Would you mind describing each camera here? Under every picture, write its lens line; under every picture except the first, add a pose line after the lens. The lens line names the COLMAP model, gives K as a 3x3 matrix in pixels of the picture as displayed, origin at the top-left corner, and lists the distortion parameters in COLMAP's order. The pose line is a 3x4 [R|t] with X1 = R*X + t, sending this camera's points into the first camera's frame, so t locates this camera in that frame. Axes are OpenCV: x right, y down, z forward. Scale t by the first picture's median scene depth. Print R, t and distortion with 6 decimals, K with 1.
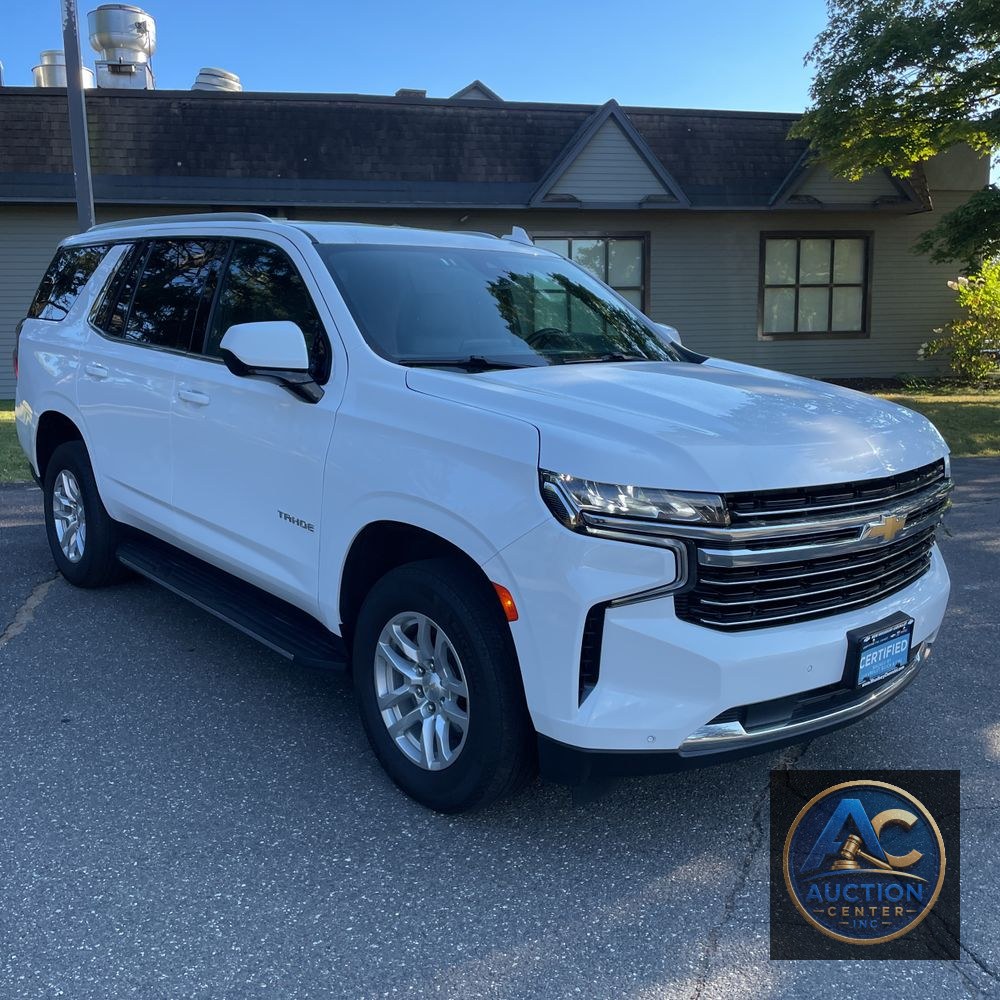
lens RADIAL K [[1015.4, 0, 481.0], [0, 1015.4, 478.2], [0, 0, 1]] dist [0.090683, -0.125064]
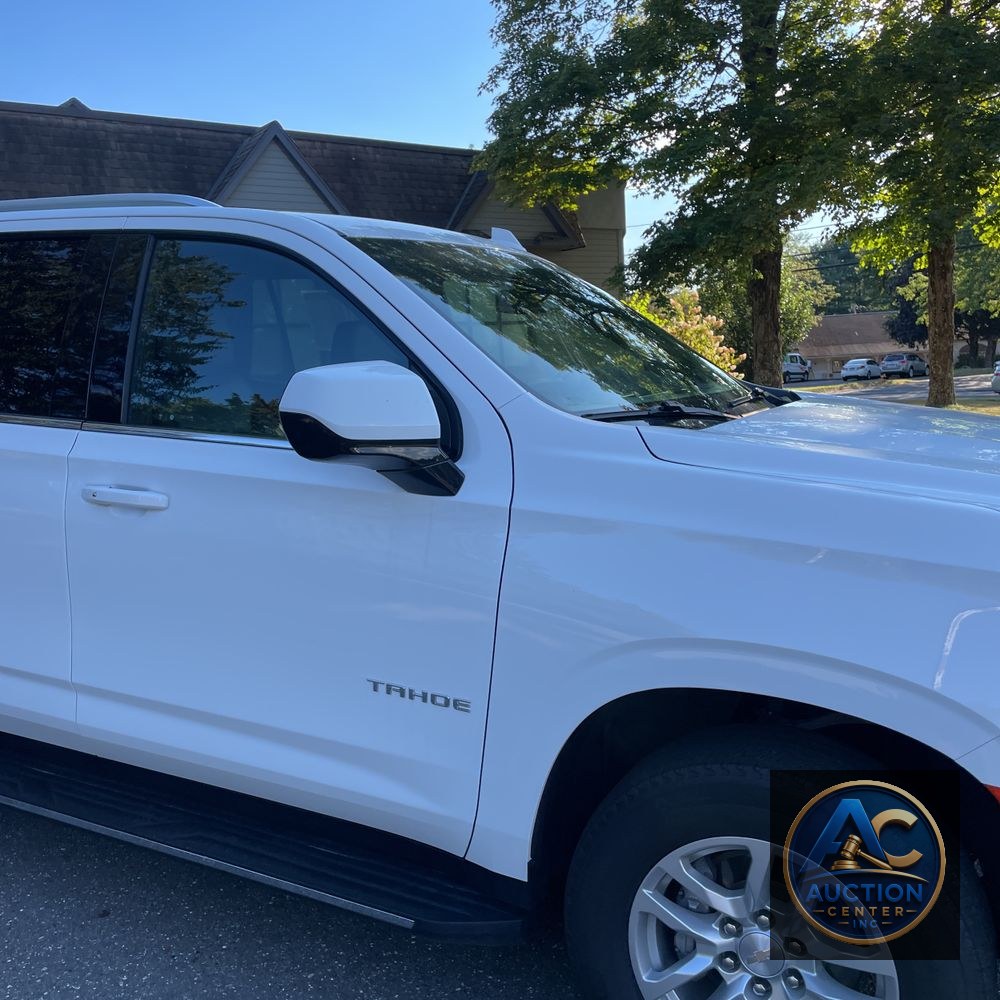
lens RADIAL K [[1050.0, 0, 498.4], [0, 1050.0, 470.3], [0, 0, 1]] dist [0.023048, -0.009280]
pose [[0.922273, -0.070074, 0.380136, -0.301385], [0.088574, 0.995575, -0.031372, -0.054045], [-0.376255, 0.062604, 0.924399, 0.341307]]
